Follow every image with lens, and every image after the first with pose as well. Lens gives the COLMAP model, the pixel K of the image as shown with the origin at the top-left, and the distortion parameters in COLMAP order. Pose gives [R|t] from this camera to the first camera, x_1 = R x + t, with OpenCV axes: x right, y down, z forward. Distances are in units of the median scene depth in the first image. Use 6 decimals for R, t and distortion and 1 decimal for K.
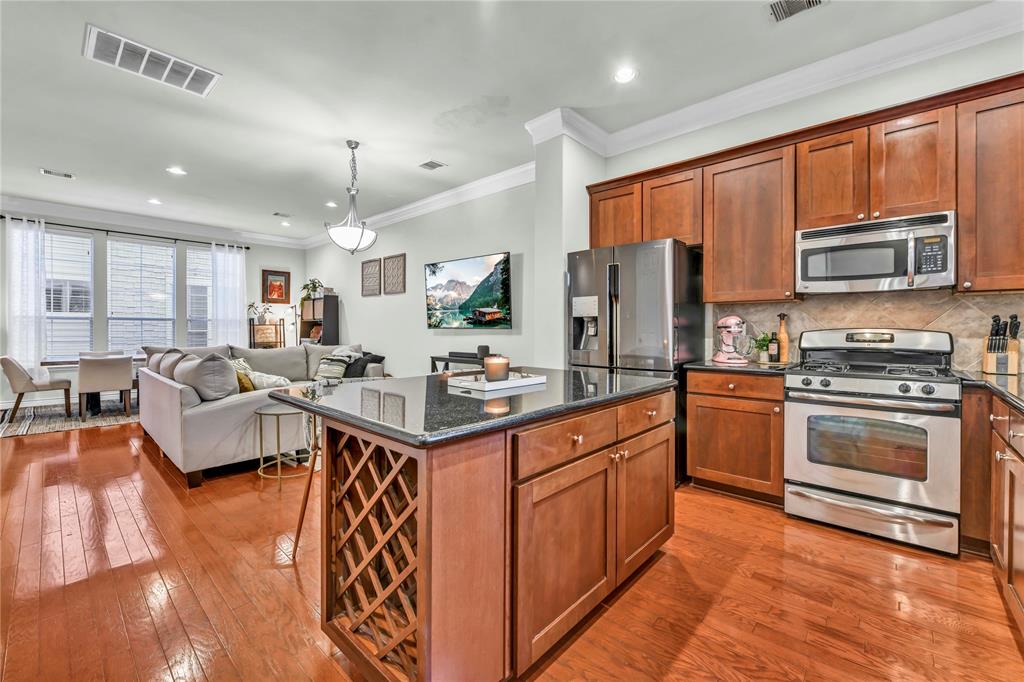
lens RADIAL K [[426.8, 0, 519.0], [0, 426.8, 330.7], [0, 0, 1]] dist [-0.001572, -0.000719]
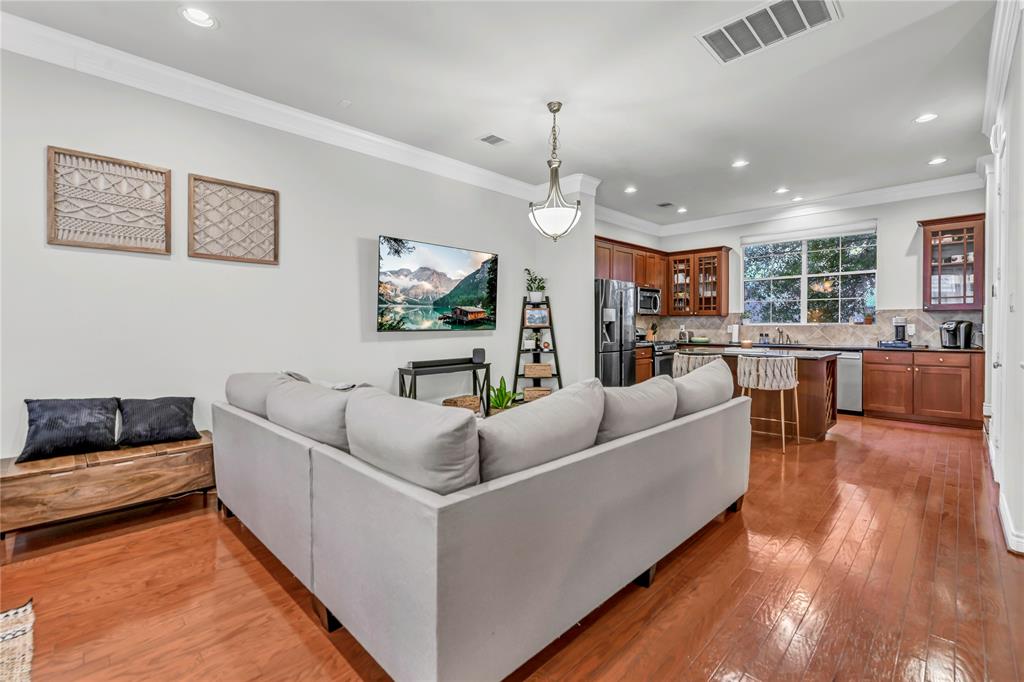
lens RADIAL K [[448.9, 0, 525.6], [0, 448.9, 327.2], [0, 0, 1]] dist [0.005082, -0.000500]
pose [[0.036145, -0.006518, 0.999325, -0.944423], [0.007753, 0.999950, 0.006242, -0.013207], [-0.999316, 0.007523, 0.036194, 0.772766]]
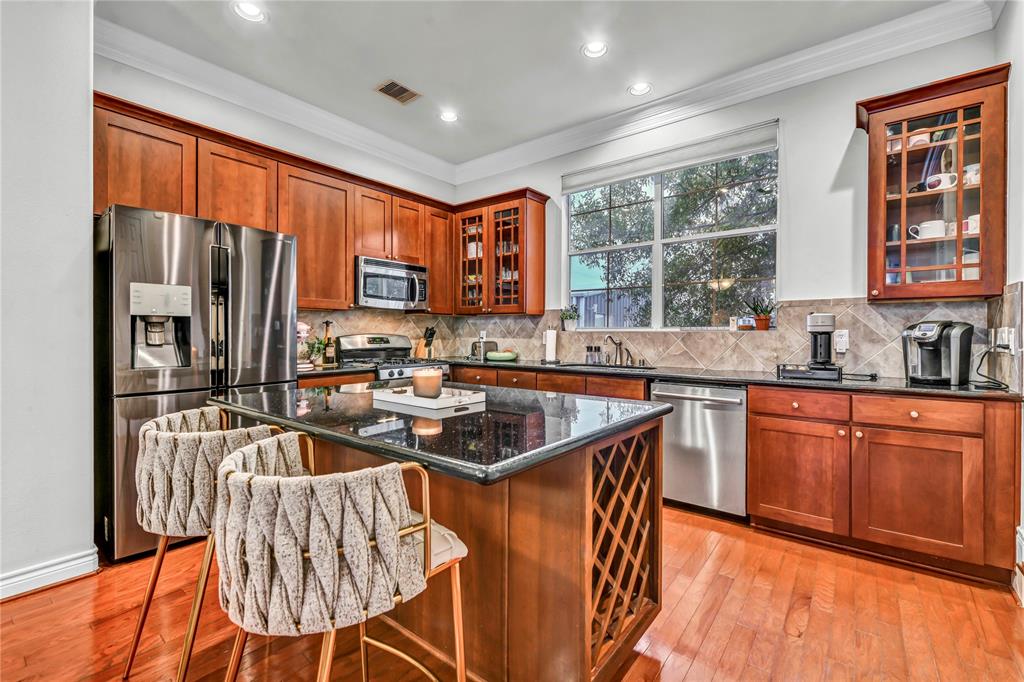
lens RADIAL K [[437.9, 0, 527.4], [0, 437.9, 333.4], [0, 0, 1]] dist [0.013126, -0.000381]
pose [[-0.075706, -0.001156, 0.997129, -0.330291], [0.002074, 0.999997, 0.001317, -0.003771], [-0.997128, 0.002168, -0.075704, 0.302697]]
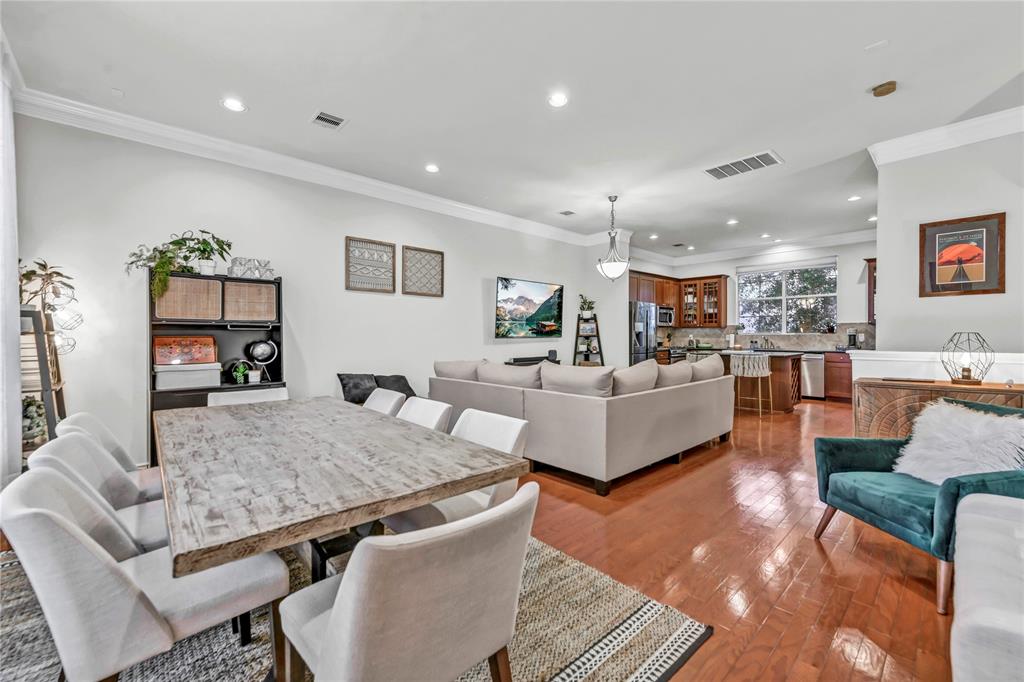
lens RADIAL K [[425.6, 0, 529.9], [0, 425.6, 333.6], [0, 0, 1]] dist [0.023049, -0.000105]
pose [[0.055587, 0.001888, 0.998452, -1.298620], [0.007835, 0.999967, -0.002327, -0.012352], [-0.998423, 0.007952, 0.055571, 0.893353]]
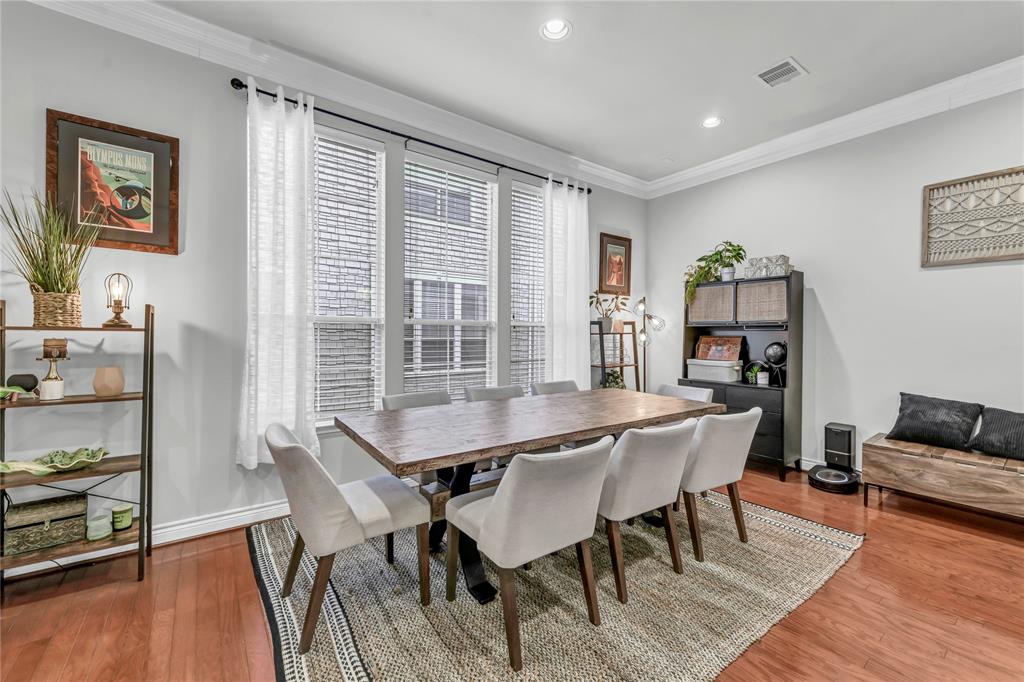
lens RADIAL K [[416.2, 0, 514.7], [0, 416.2, 337.3], [0, 0, 1]] dist [-0.001049, -0.000080]
pose [[0.980151, 0.002655, -0.198235, -0.889084], [-0.002359, 0.999996, 0.001728, -0.012504], [0.198239, -0.001226, 0.980153, 0.661965]]
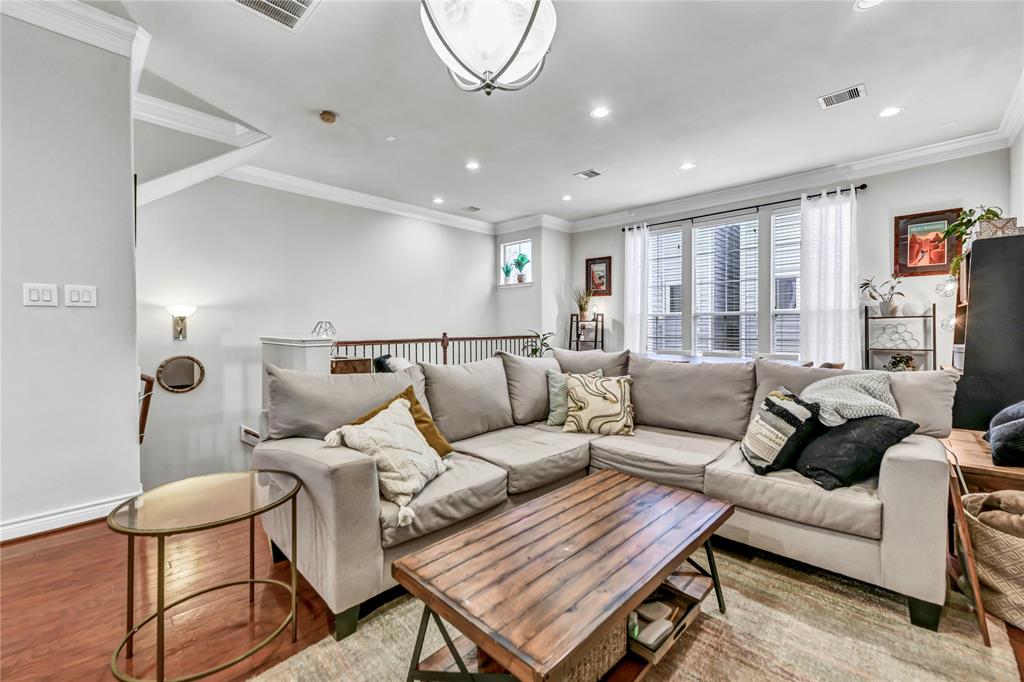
lens RADIAL K [[415.3, 0, 520.3], [0, 415.3, 335.1], [0, 0, 1]] dist [-0.001416, -0.000748]
pose [[-0.040020, 0.019792, -0.999003, -0.059417], [0.000130, 0.999804, 0.019803, -0.001375], [0.999199, 0.000663, -0.040015, 0.787571]]
